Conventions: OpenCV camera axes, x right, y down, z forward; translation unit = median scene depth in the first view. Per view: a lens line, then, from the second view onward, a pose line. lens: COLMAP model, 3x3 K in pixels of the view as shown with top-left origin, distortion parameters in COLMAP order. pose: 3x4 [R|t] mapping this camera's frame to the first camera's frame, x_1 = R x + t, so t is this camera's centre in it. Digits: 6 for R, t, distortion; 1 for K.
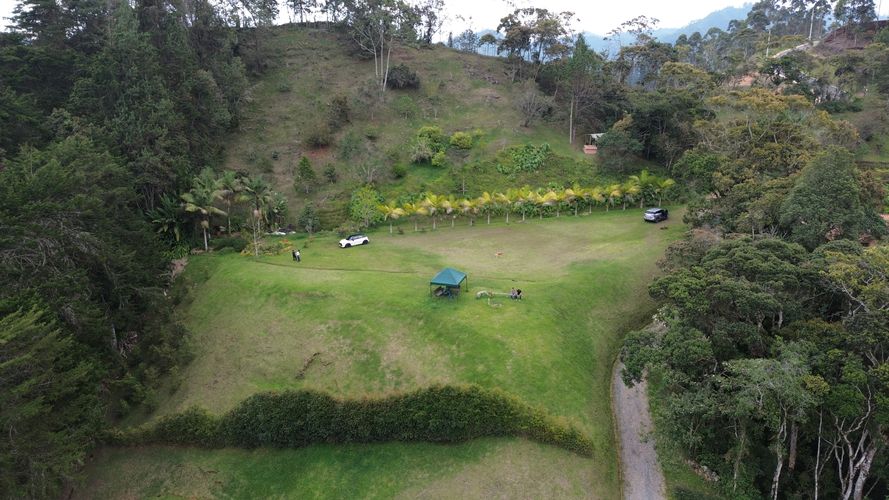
lens RADIAL K [[632.0, 0, 445.0], [0, 632.0, 244.0], [0, 0, 1]] dist [0.071344, -0.069252]
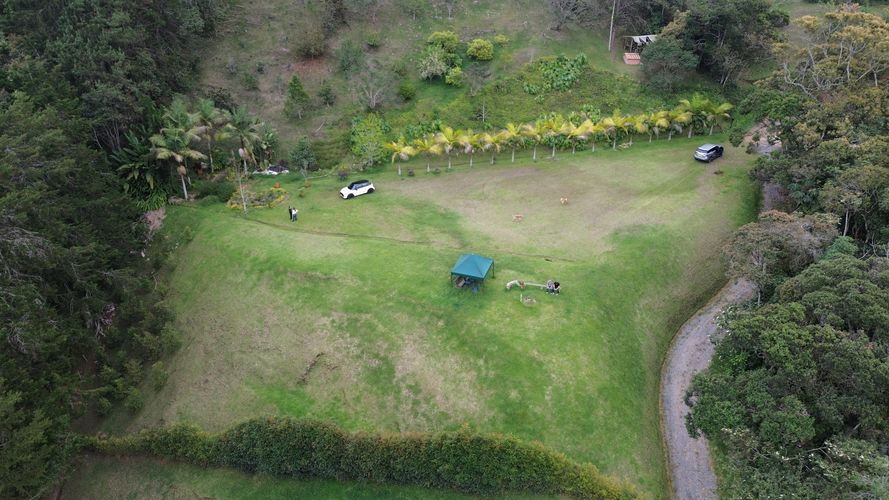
lens RADIAL K [[632.0, 0, 445.0], [0, 632.0, 244.0], [0, 0, 1]] dist [0.071344, -0.069252]
pose [[0.999987, 0.004965, 0.000824, -0.028256], [-0.005020, 0.972557, 0.232611, -0.148700], [0.000354, -0.232613, 0.972569, 0.163802]]
